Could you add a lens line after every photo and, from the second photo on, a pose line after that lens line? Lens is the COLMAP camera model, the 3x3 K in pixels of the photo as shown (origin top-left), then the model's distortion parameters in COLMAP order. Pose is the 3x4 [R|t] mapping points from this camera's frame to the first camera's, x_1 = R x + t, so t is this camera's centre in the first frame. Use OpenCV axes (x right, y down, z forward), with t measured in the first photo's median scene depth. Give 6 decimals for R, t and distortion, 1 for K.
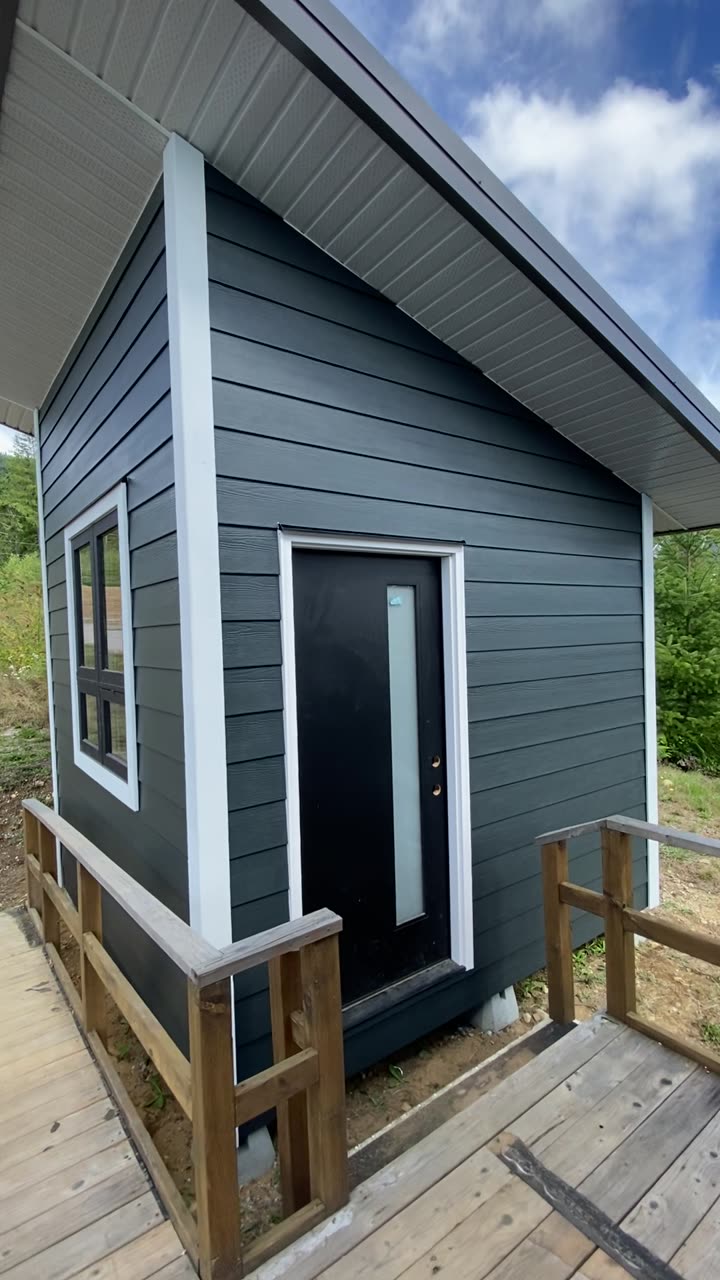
lens RADIAL K [[596.6, 0, 360.0], [0, 596.6, 640.0], [0, 0, 1]] dist [0.001709, 0.000072]
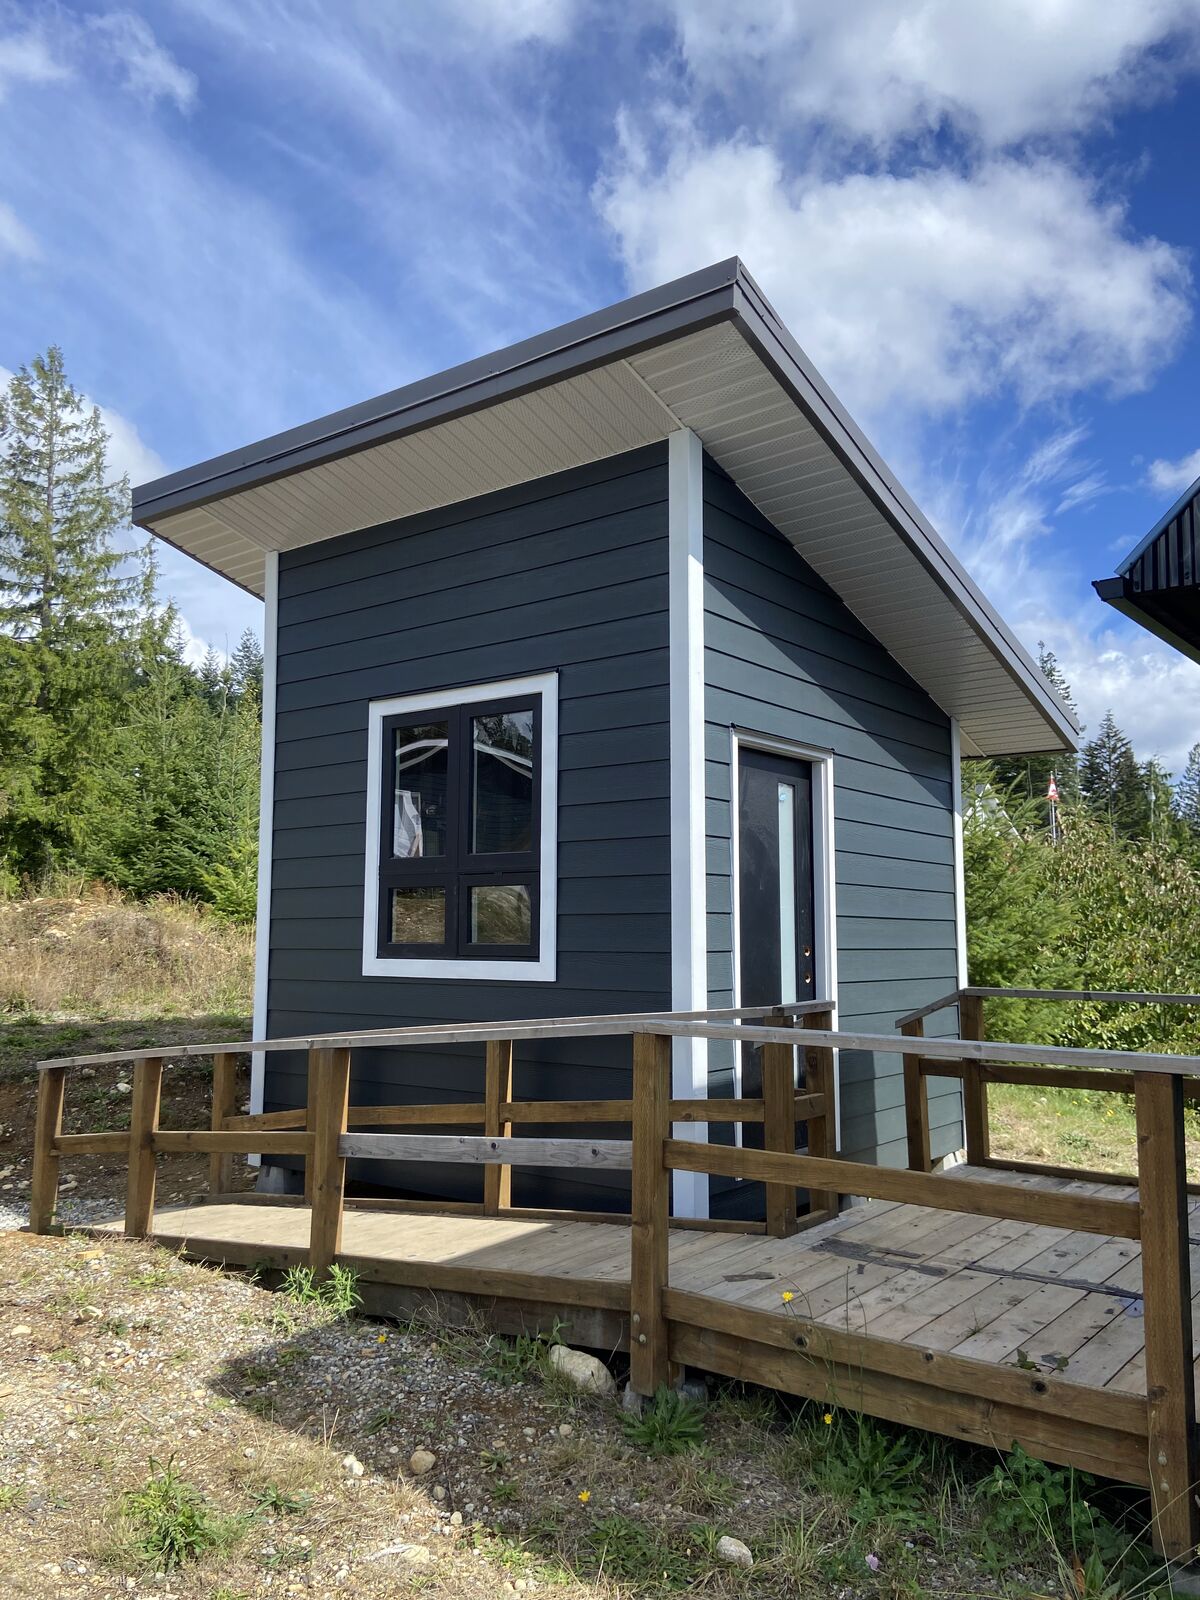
lens RADIAL K [[1202.8, 0, 600.0], [0, 1202.8, 800.0], [0, 0, 1]] dist [0.105901, -0.133341]
pose [[0.961779, 0.061636, 0.266799, -0.871272], [-0.025506, 0.990267, -0.136824, 0.255514], [-0.272635, 0.124790, 0.953990, -1.060024]]
